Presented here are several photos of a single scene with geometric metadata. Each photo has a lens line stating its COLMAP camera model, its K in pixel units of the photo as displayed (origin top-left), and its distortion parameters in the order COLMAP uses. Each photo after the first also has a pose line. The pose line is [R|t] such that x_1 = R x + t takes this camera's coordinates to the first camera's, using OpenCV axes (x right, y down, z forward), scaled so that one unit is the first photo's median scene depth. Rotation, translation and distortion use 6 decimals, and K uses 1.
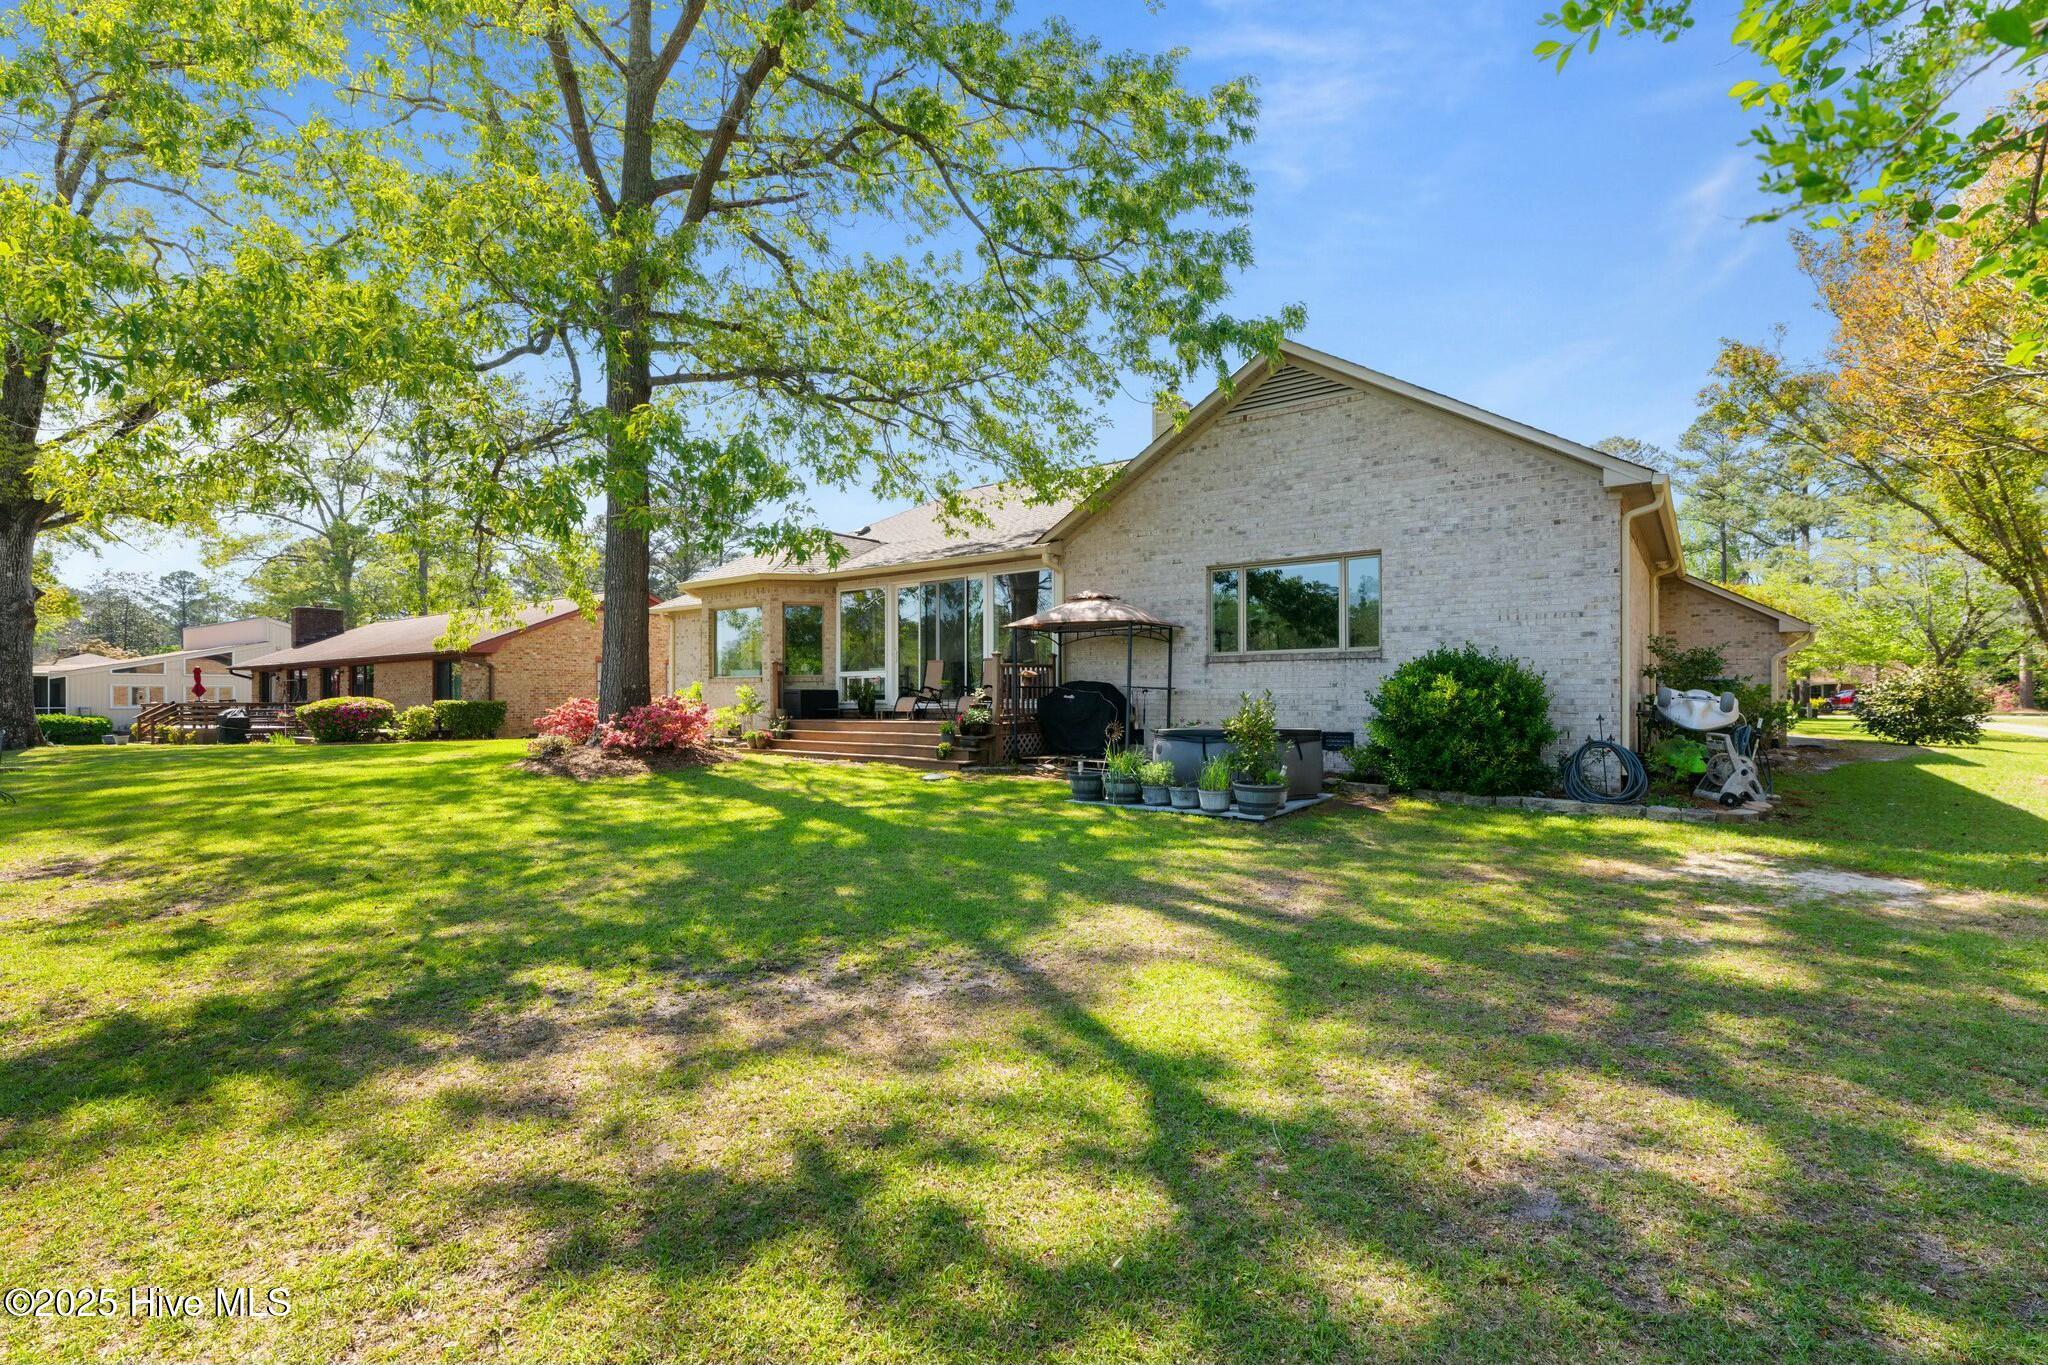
lens RADIAL K [[1012.2, 0, 1024.0], [0, 1012.2, 682.5], [0, 0, 1]] dist [0.000252, 0.000002]
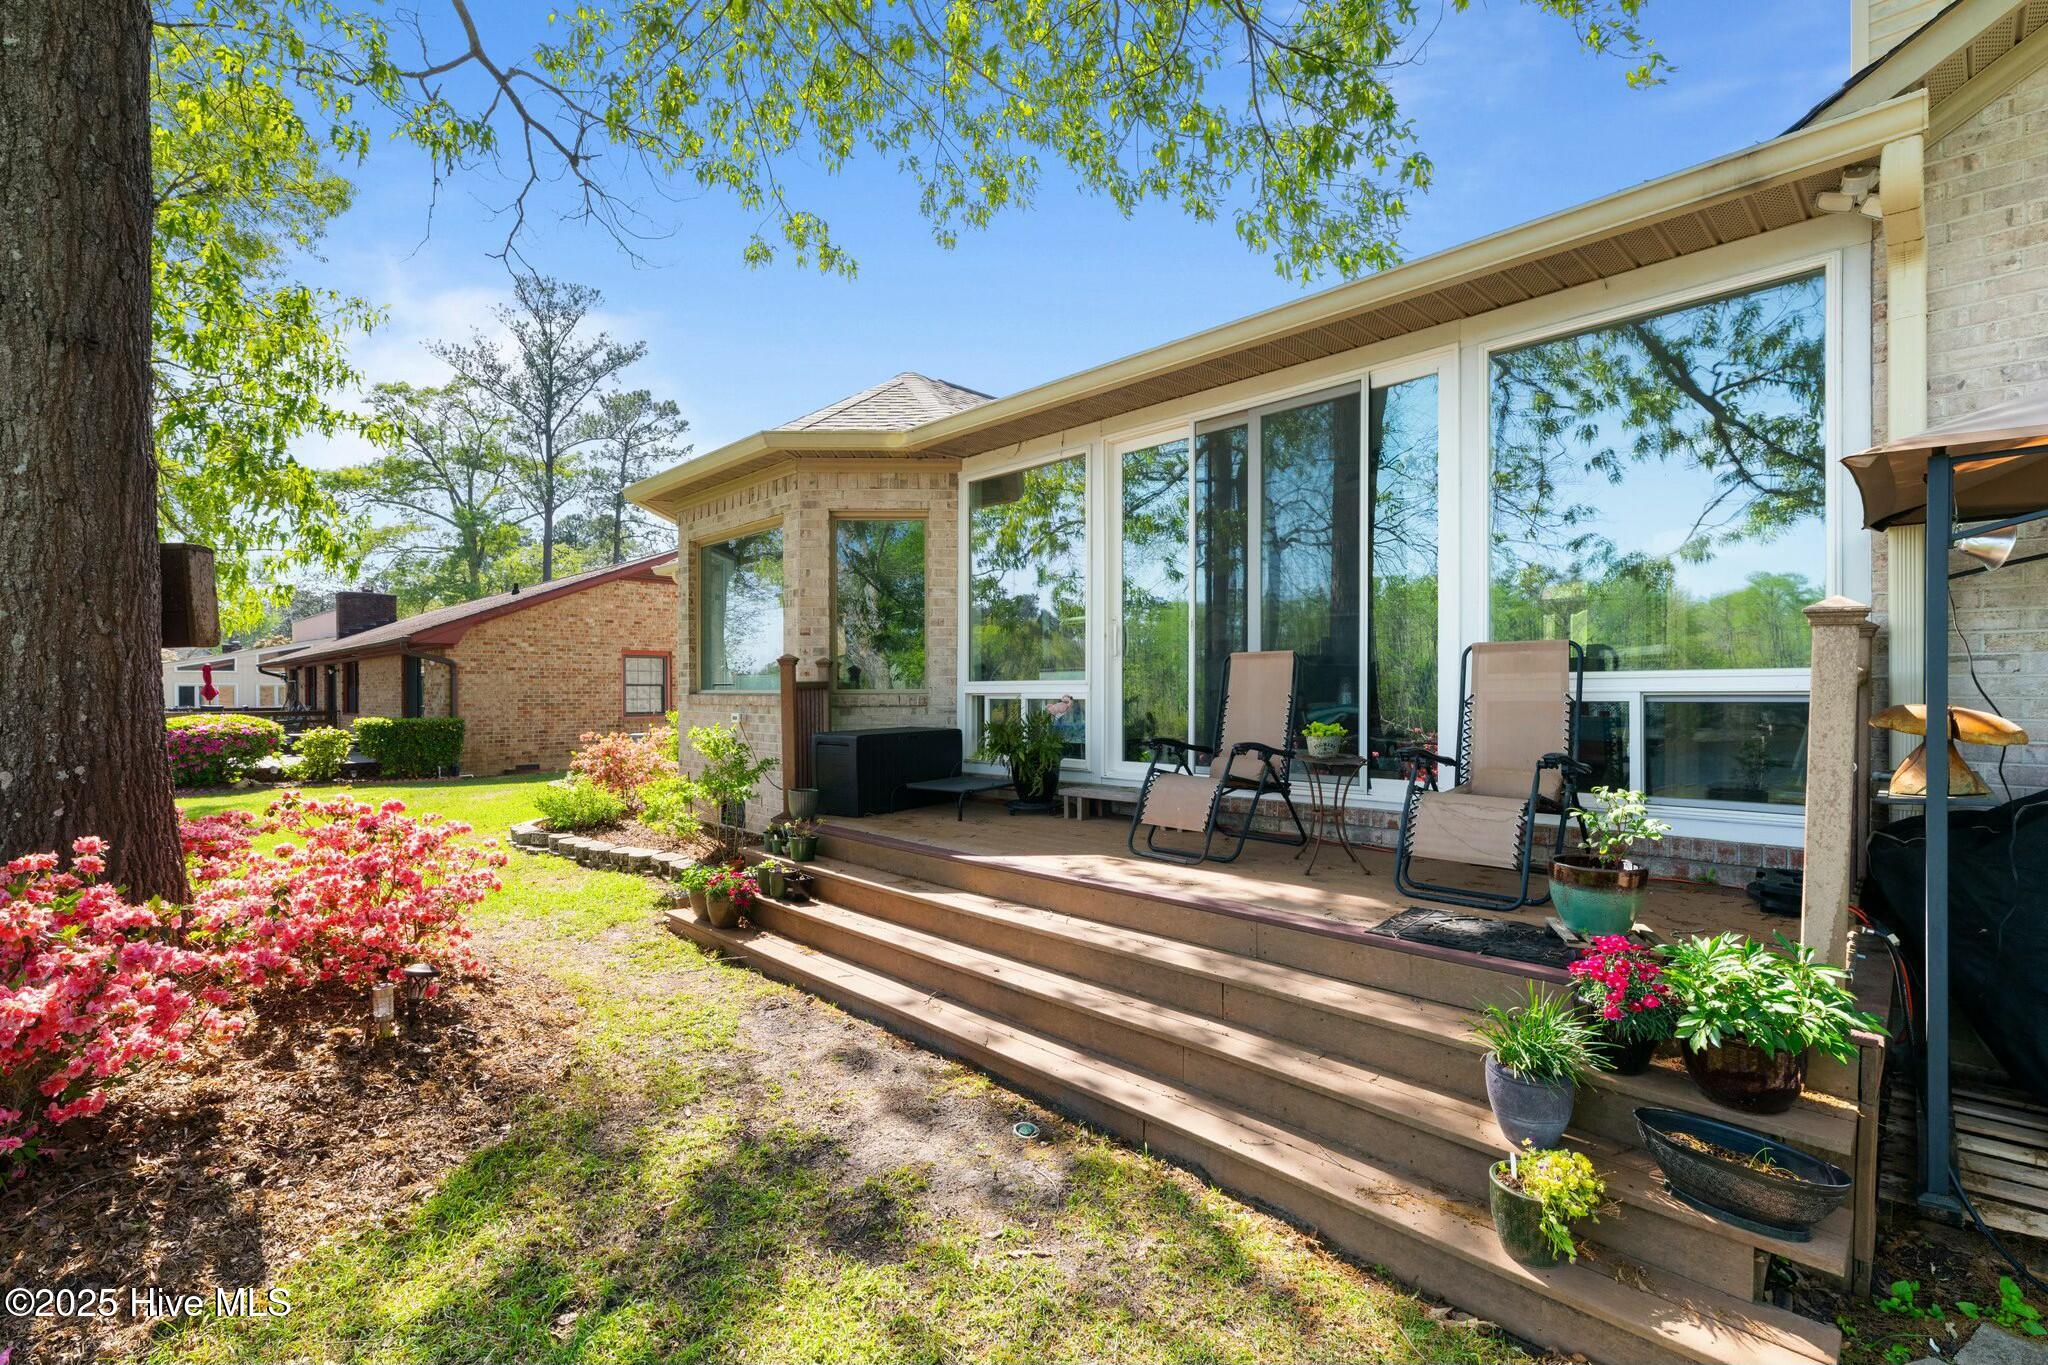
lens RADIAL K [[899.9, 0, 1024.0], [0, 899.9, 682.5], [0, 0, 1]] dist [0.000173, -0.000039]
pose [[0.990174, 0.003393, -0.139803, -0.110175], [-0.002374, 0.999969, 0.007454, -0.012957], [0.139824, -0.007049, 0.990151, 0.651548]]
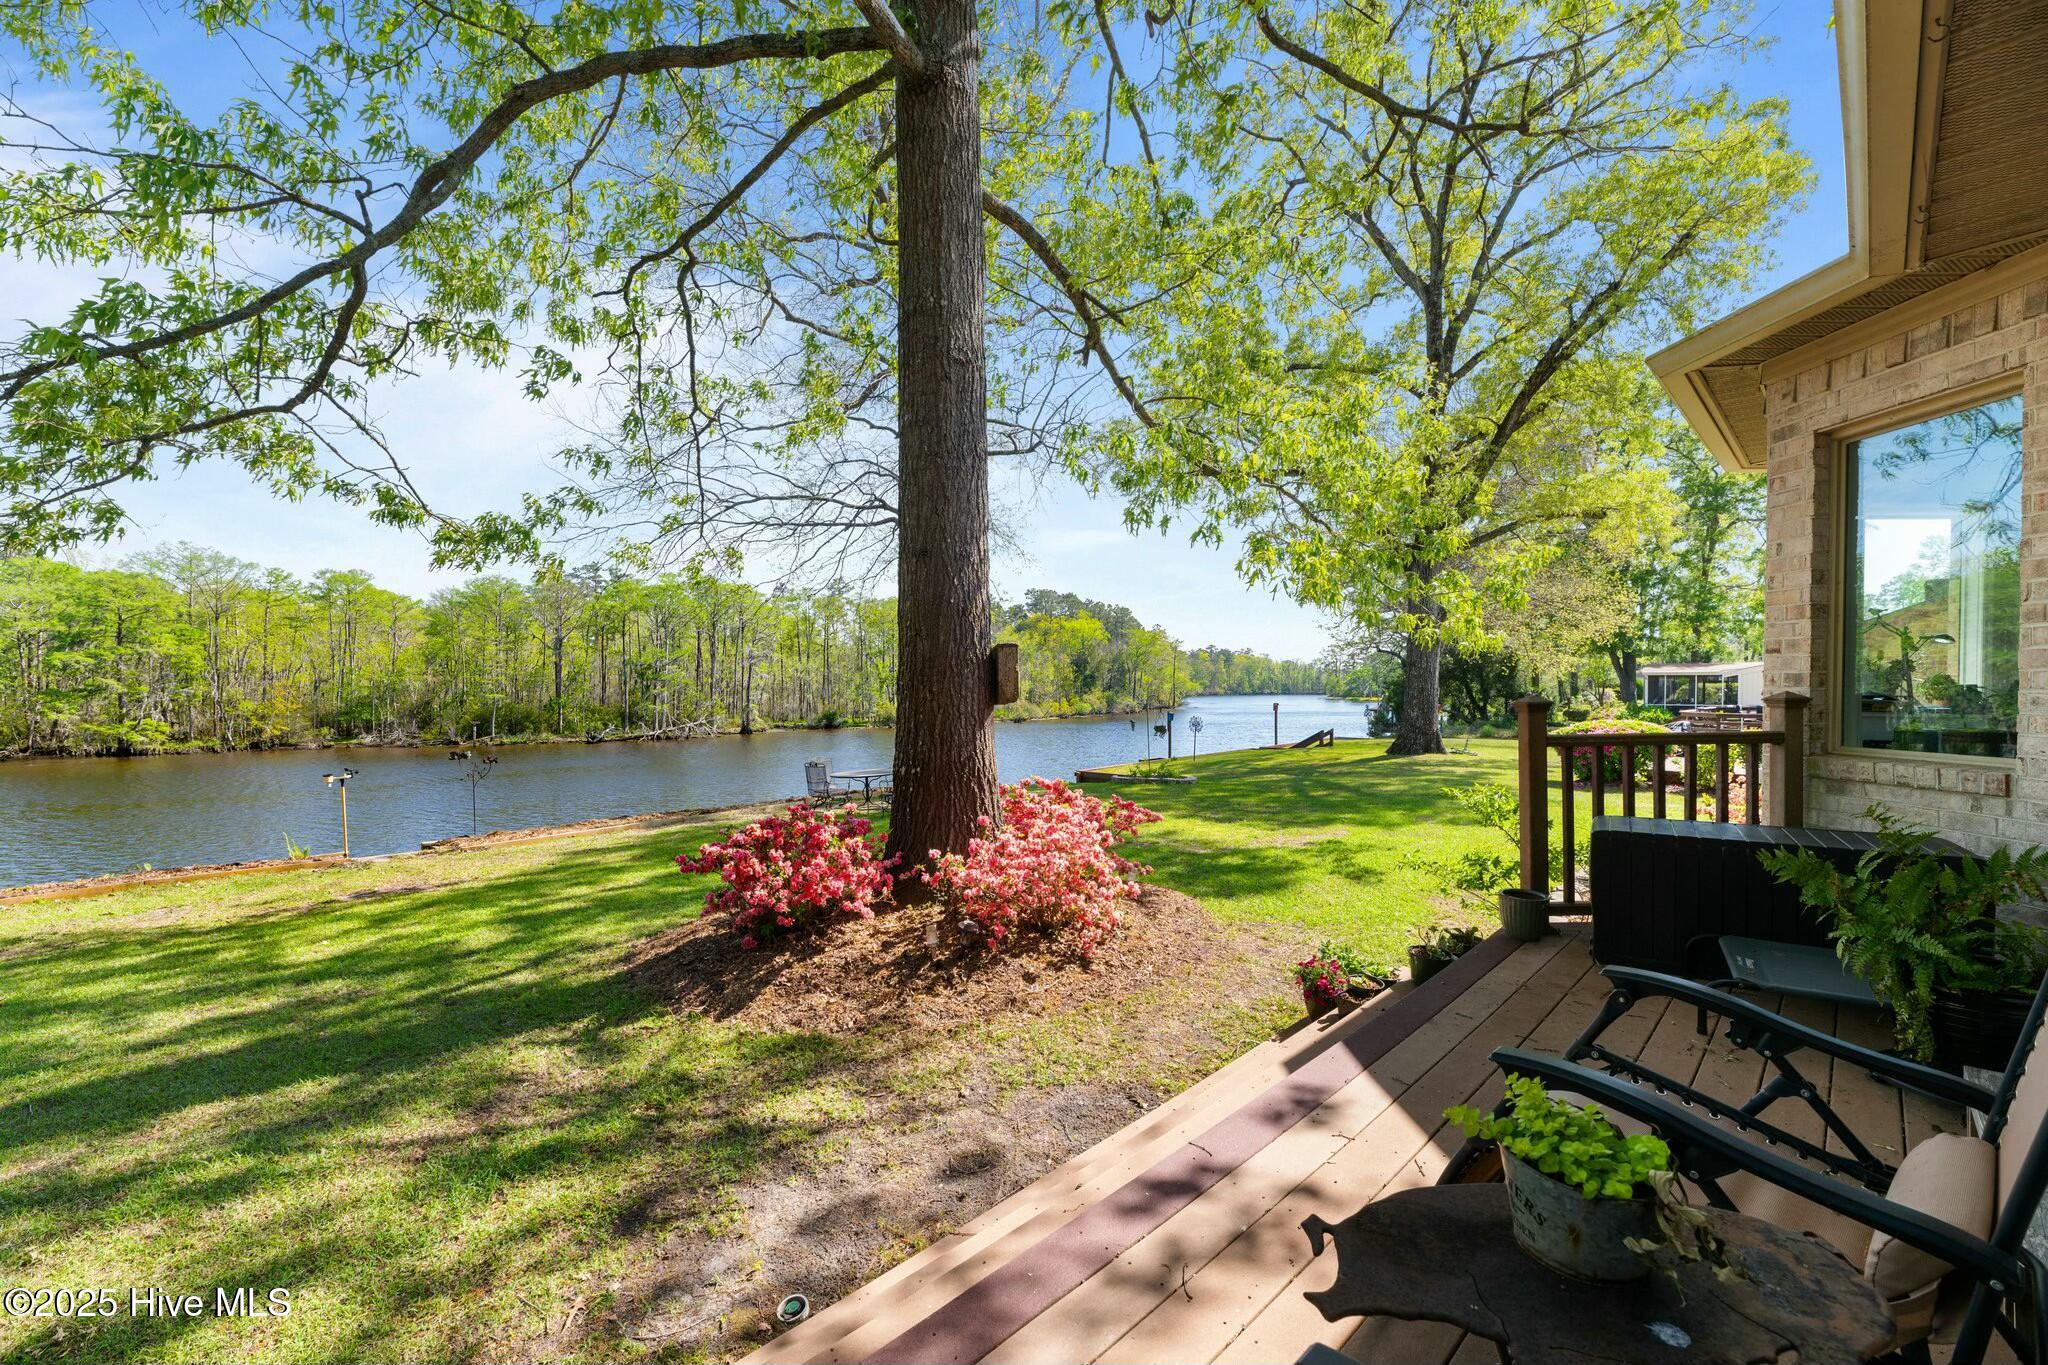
lens RADIAL K [[840.0, 0, 1024.0], [0, 840.0, 682.5], [0, 0, 1]] dist [0.000731, 0.000079]
pose [[-0.133161, 0.002378, -0.991092, -0.018271], [0.011115, 0.999938, 0.000906, -0.024389], [0.991032, -0.010895, -0.133180, 0.850914]]
